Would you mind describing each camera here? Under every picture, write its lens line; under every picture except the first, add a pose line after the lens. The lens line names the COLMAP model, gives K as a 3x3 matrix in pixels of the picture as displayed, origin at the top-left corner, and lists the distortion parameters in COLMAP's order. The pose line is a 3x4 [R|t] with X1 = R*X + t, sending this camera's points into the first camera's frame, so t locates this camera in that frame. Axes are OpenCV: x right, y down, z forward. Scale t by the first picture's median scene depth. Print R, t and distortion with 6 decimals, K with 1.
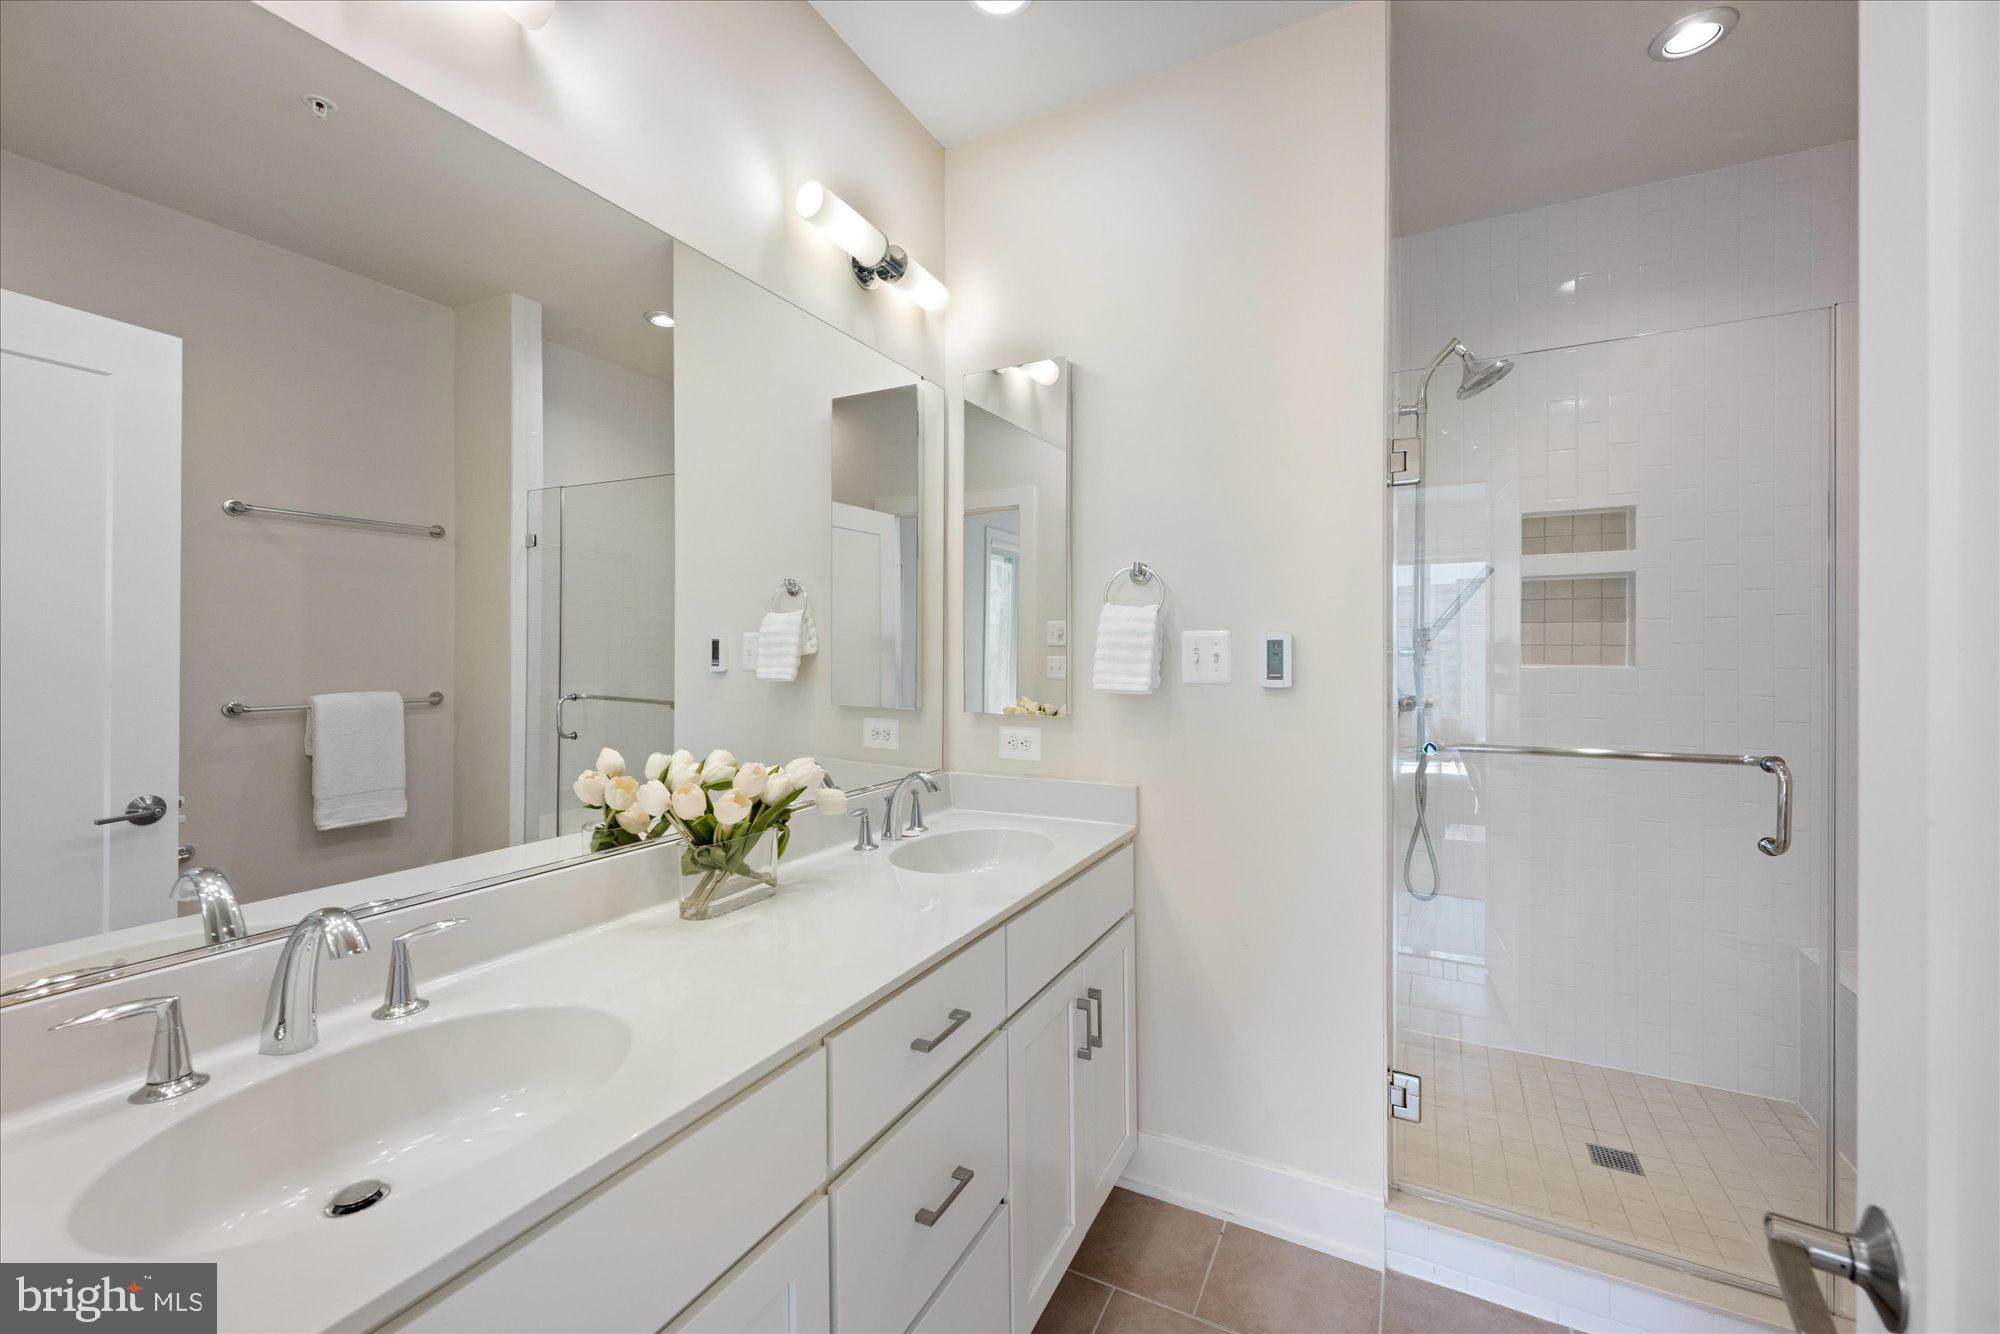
lens RADIAL K [[795.8, 0, 995.2], [0, 795.8, 680.3], [0, 0, 1]] dist [-0.000466, 0.000257]
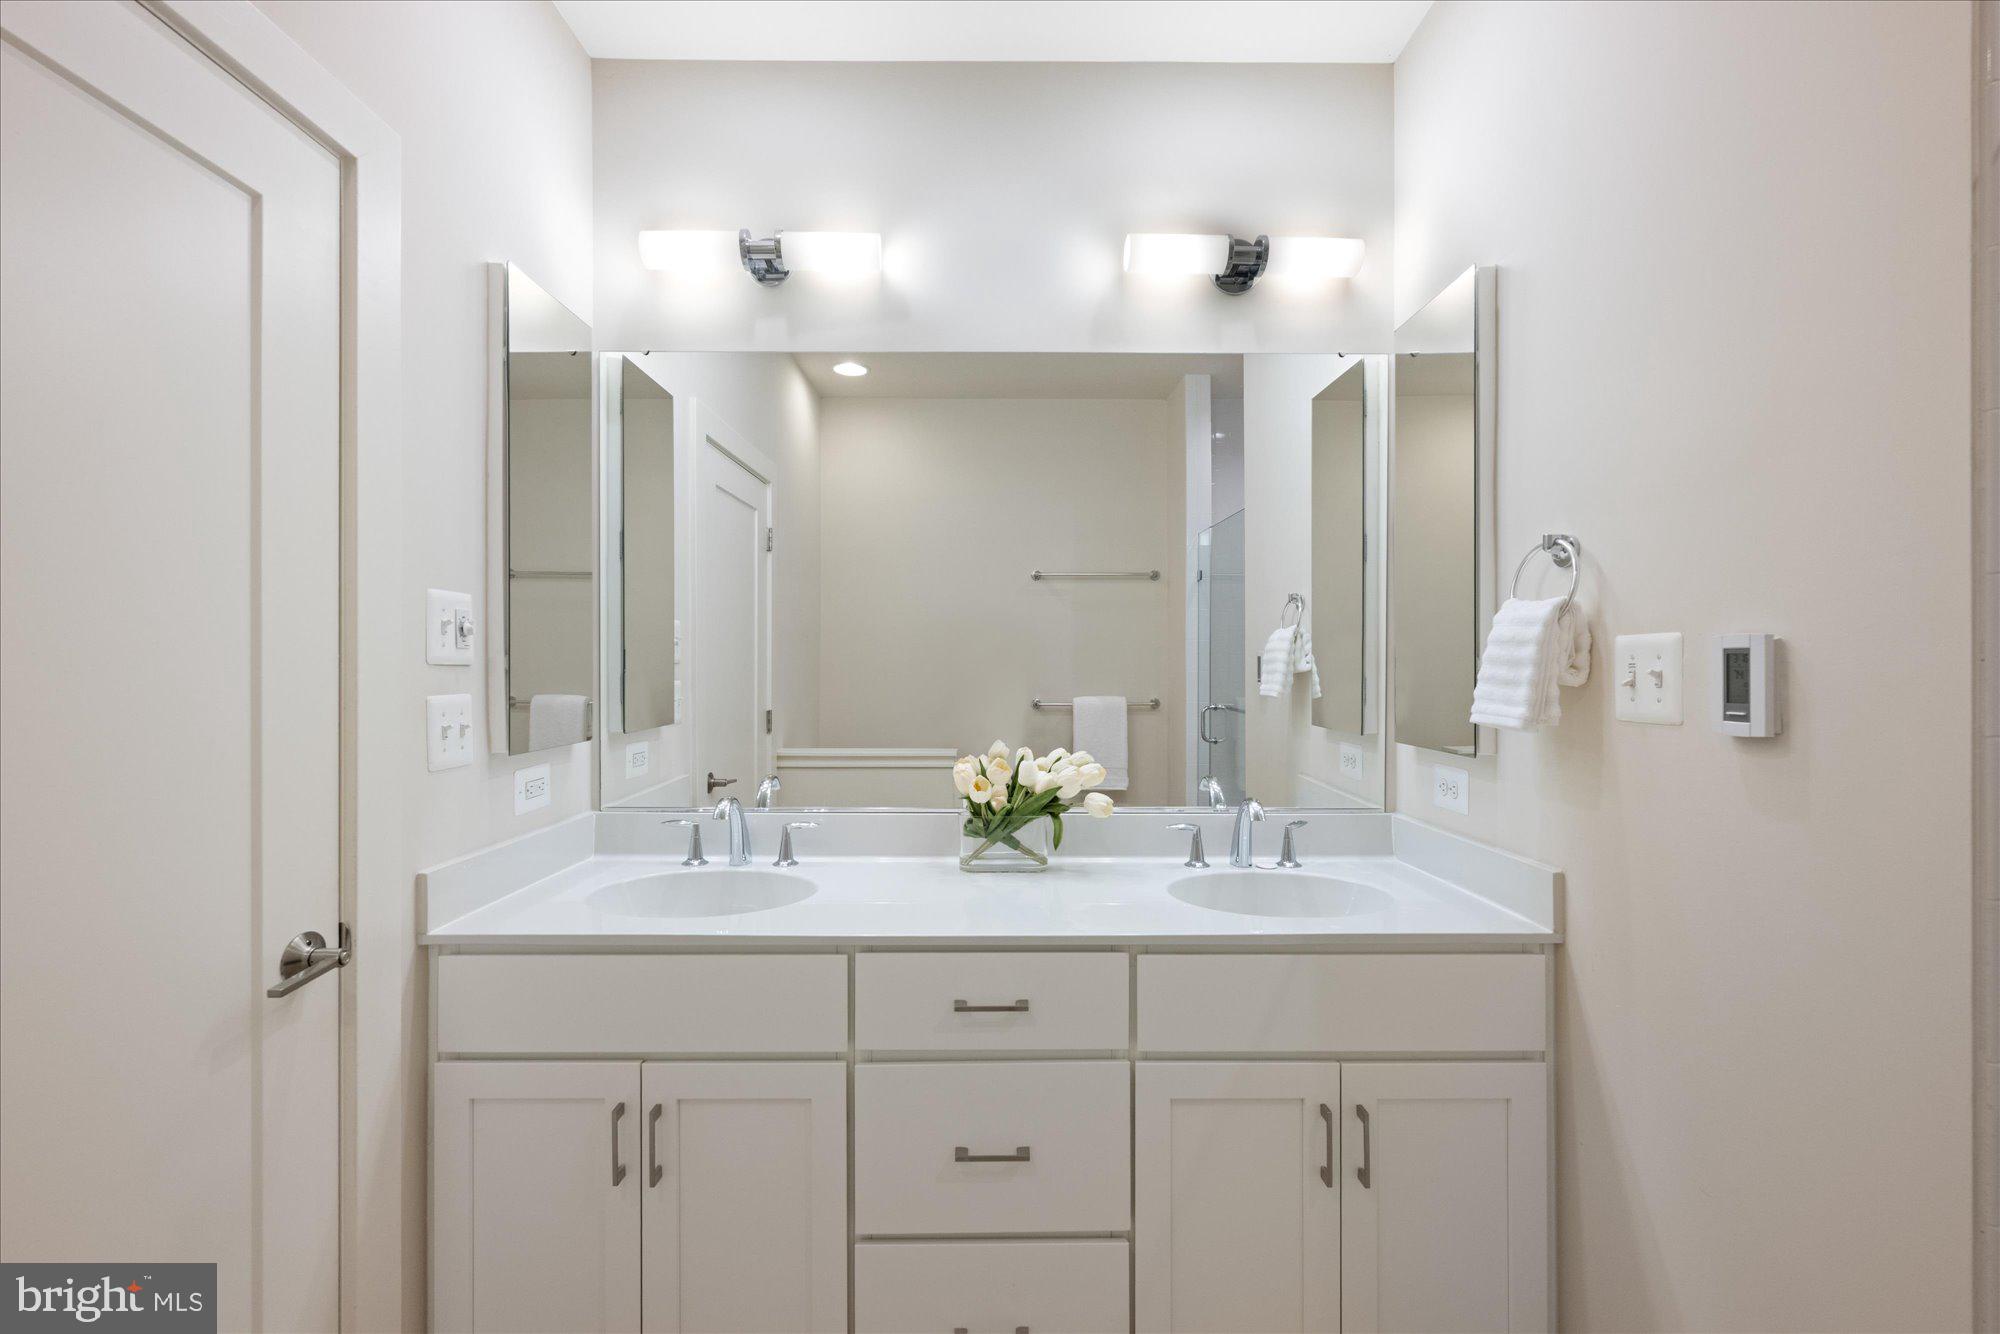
lens RADIAL K [[808.2, 0, 1006.2], [0, 808.2, 686.2], [0, 0, 1]] dist [-0.003337, -0.000084]
pose [[0.475516, 0.020453, -0.879469, 0.567145], [-0.031661, 0.999480, 0.006126, -0.011616], [0.879137, 0.024932, 0.475917, 0.279915]]
